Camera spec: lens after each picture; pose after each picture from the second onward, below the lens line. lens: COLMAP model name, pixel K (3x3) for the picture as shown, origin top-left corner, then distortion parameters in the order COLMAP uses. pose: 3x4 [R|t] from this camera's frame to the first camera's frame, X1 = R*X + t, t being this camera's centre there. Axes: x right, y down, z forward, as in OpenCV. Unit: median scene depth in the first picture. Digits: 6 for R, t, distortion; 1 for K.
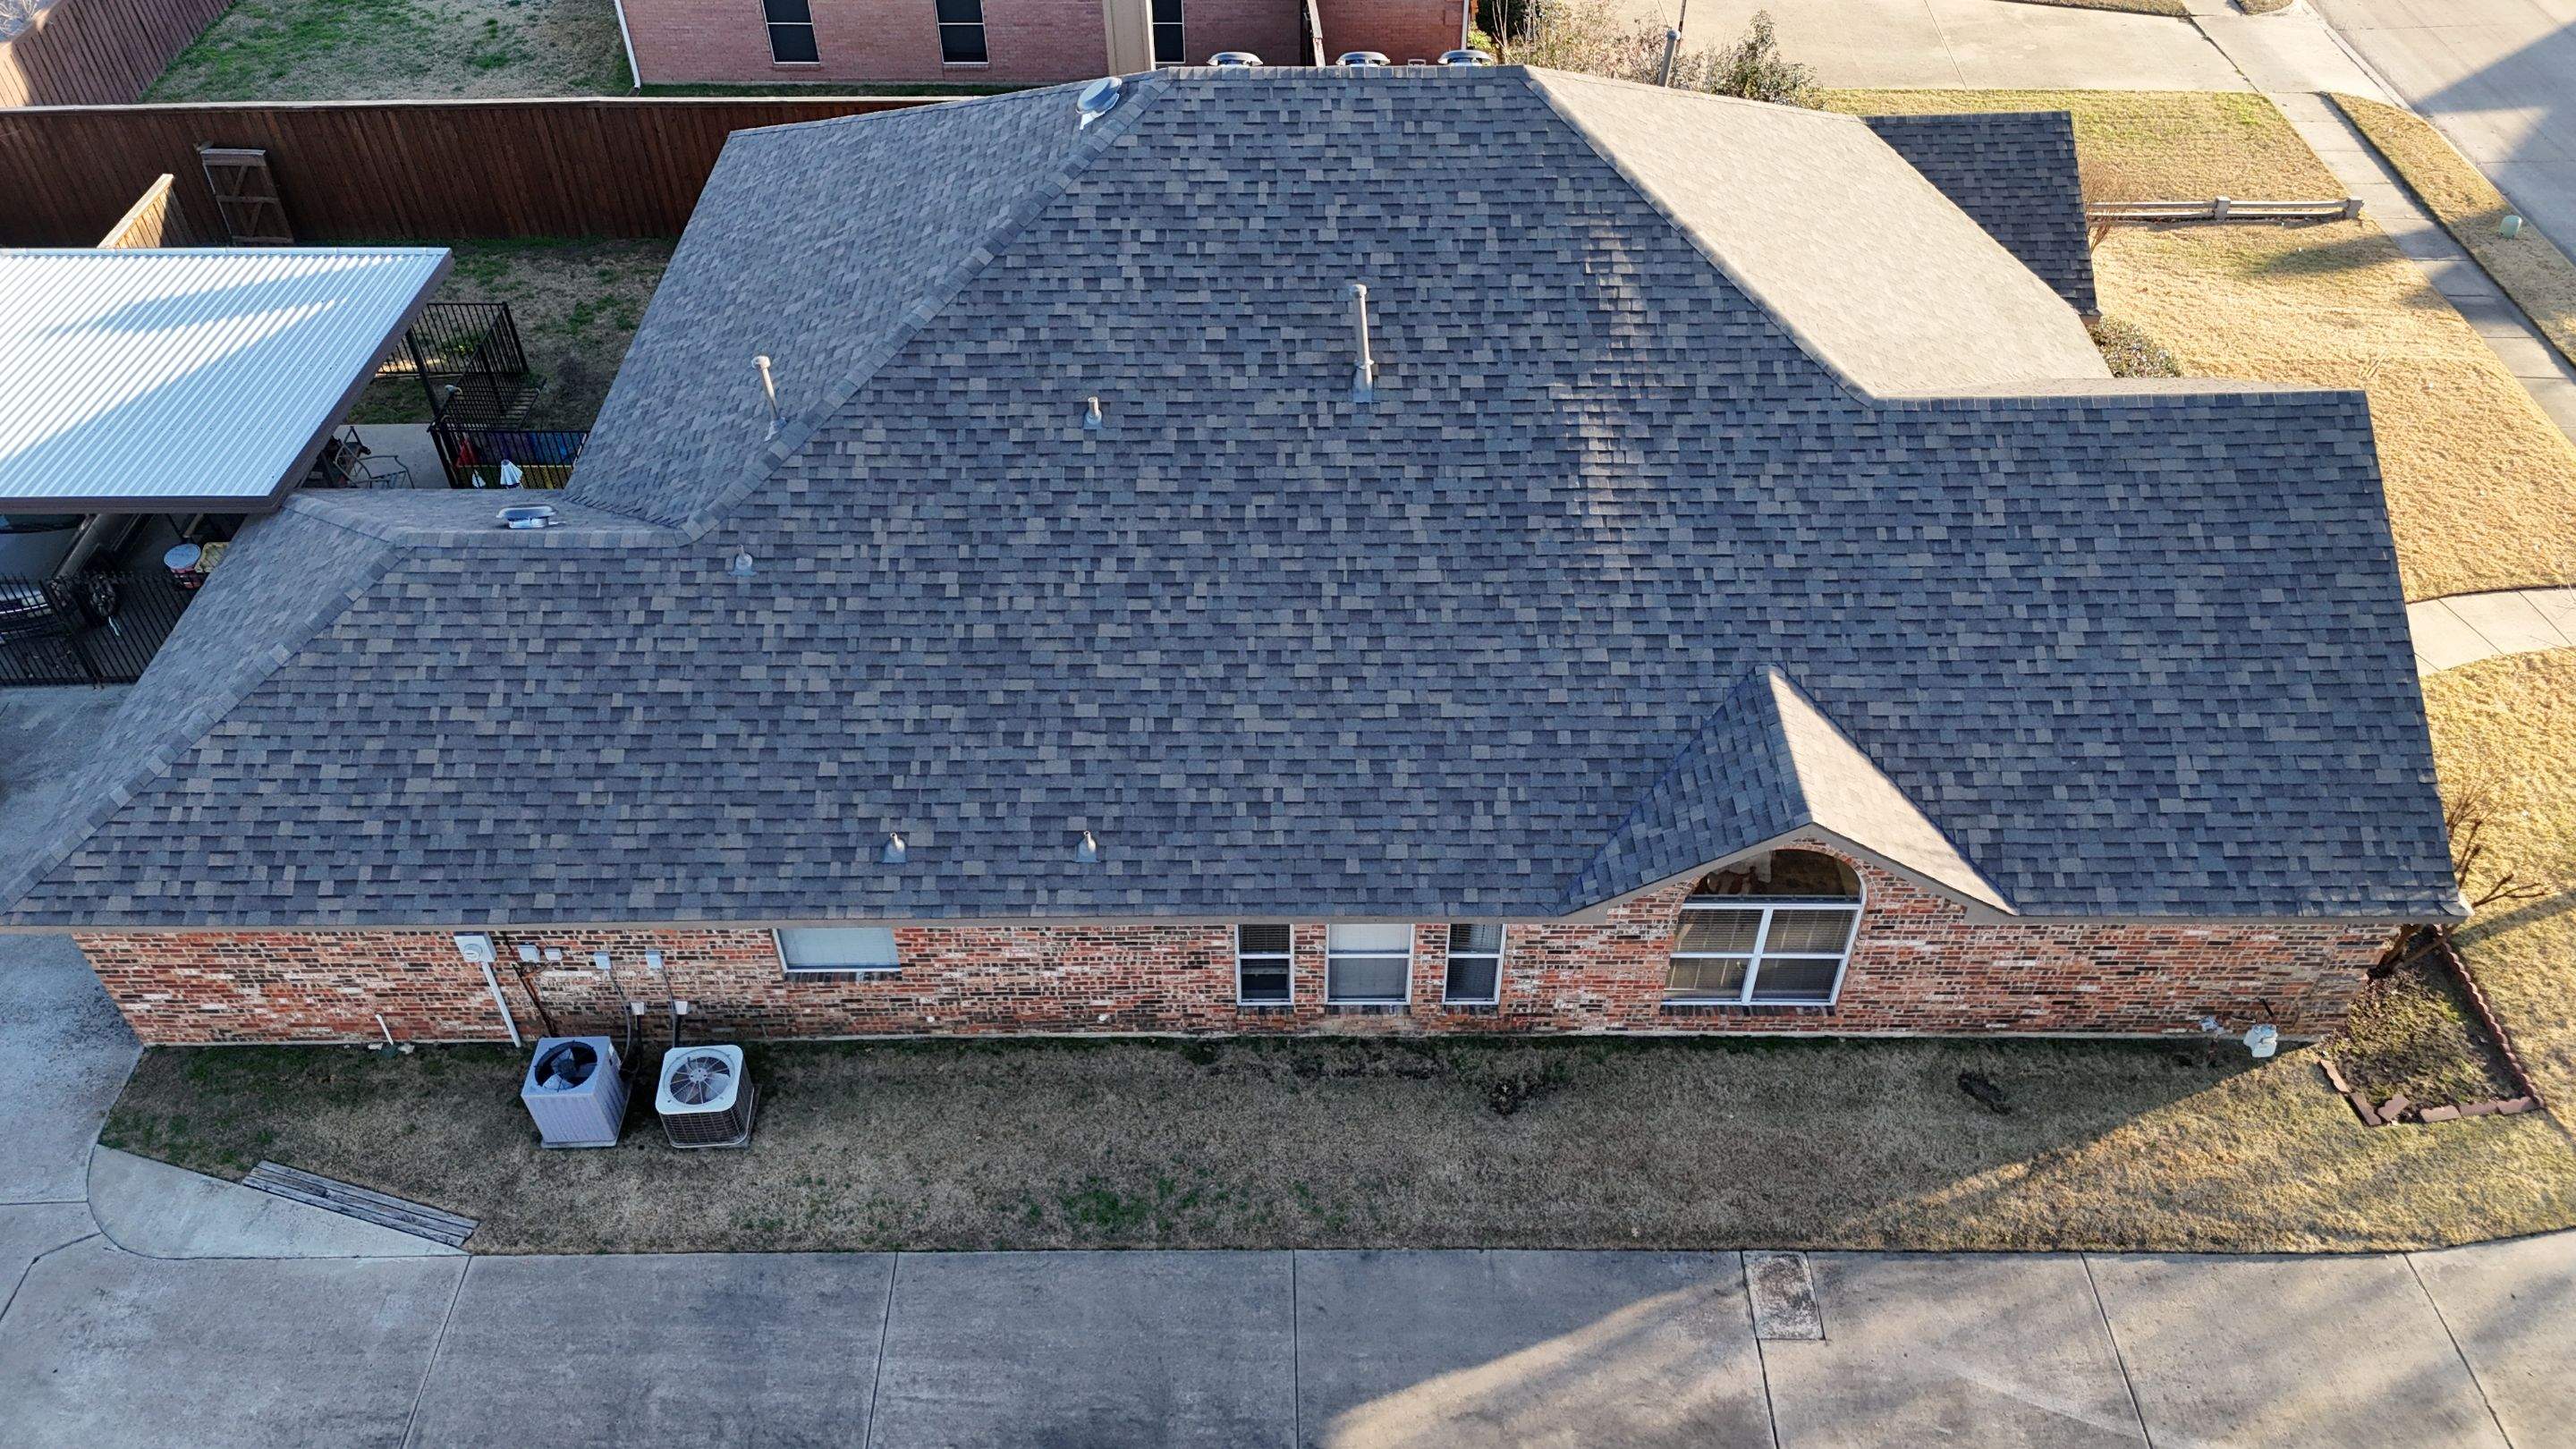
lens RADIAL K [[1809.5, 0, 1288.0], [0, 1809.5, 724.5], [0, 0, 1]] dist [0.031779, 0.000747]
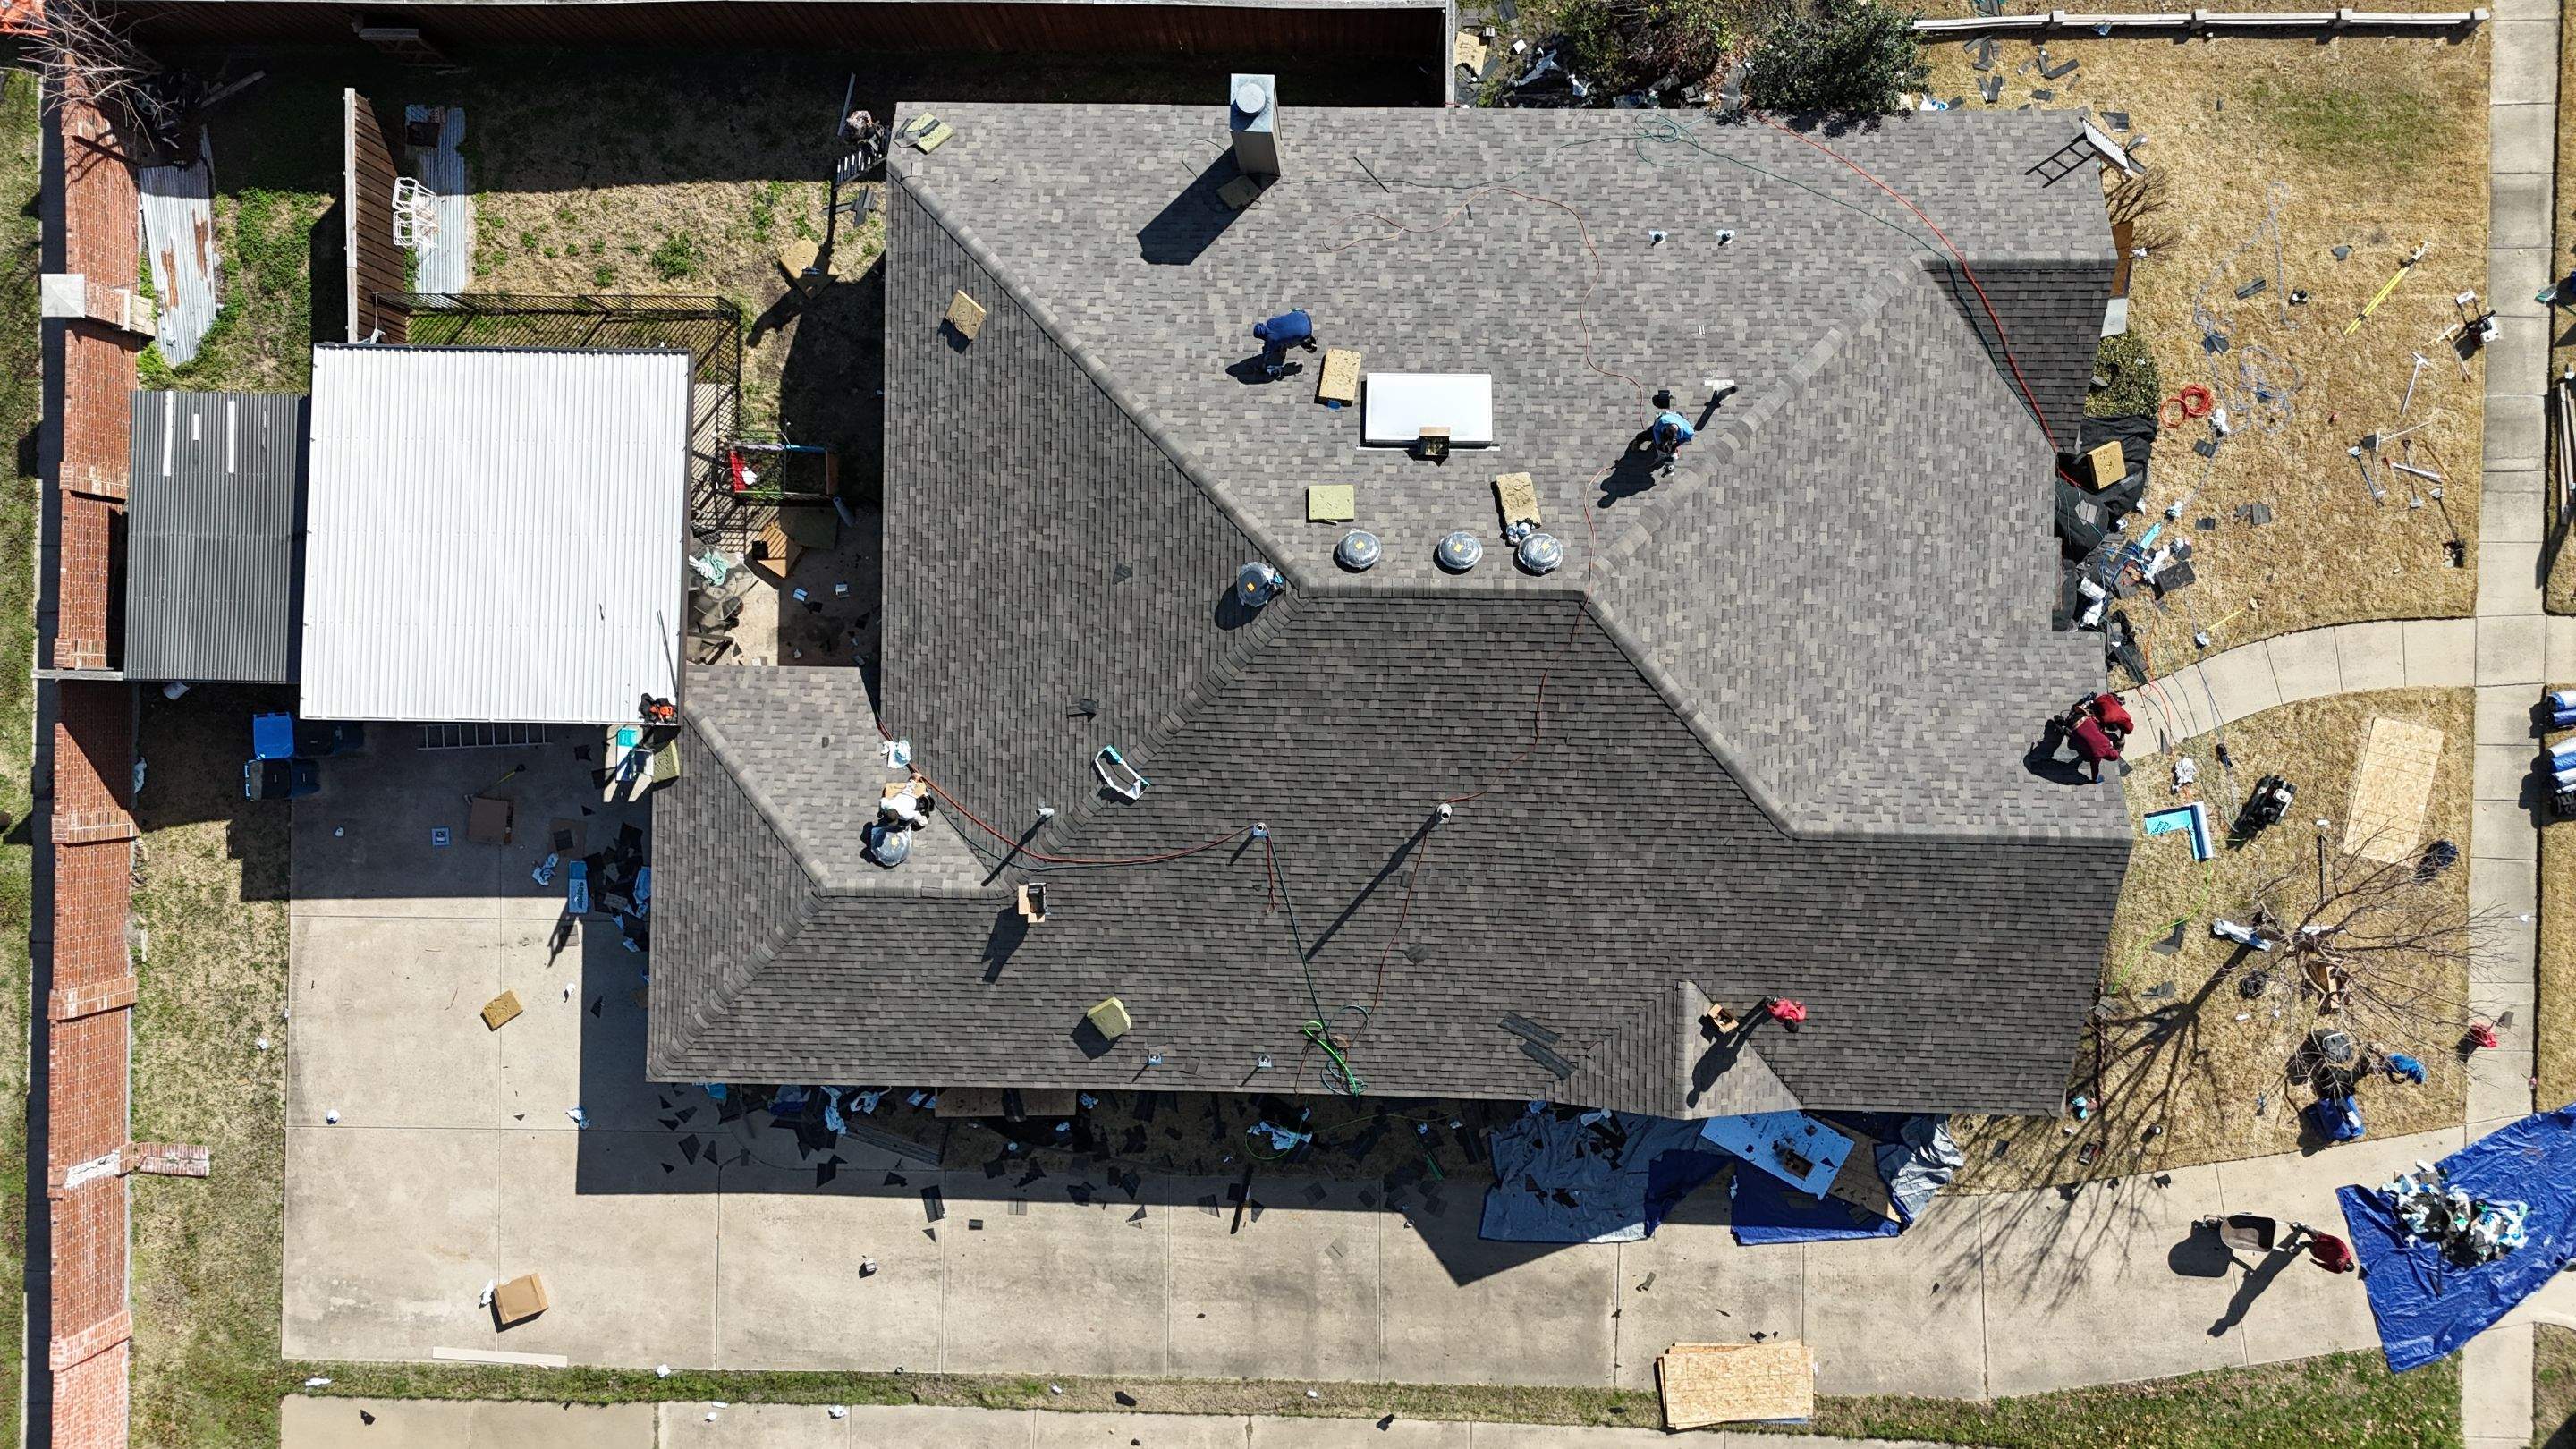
lens RADIAL K [[1767.9, 0, 1288.0], [0, 1767.9, 724.5], [0, 0, 1]] dist [0.037093, -0.004184]
pose [[0.999261, 0.020031, -0.032816, -0.038713], [0.008910, 0.709660, 0.704488, -1.229492], [0.037400, -0.704260, 0.708957, 0.035069]]
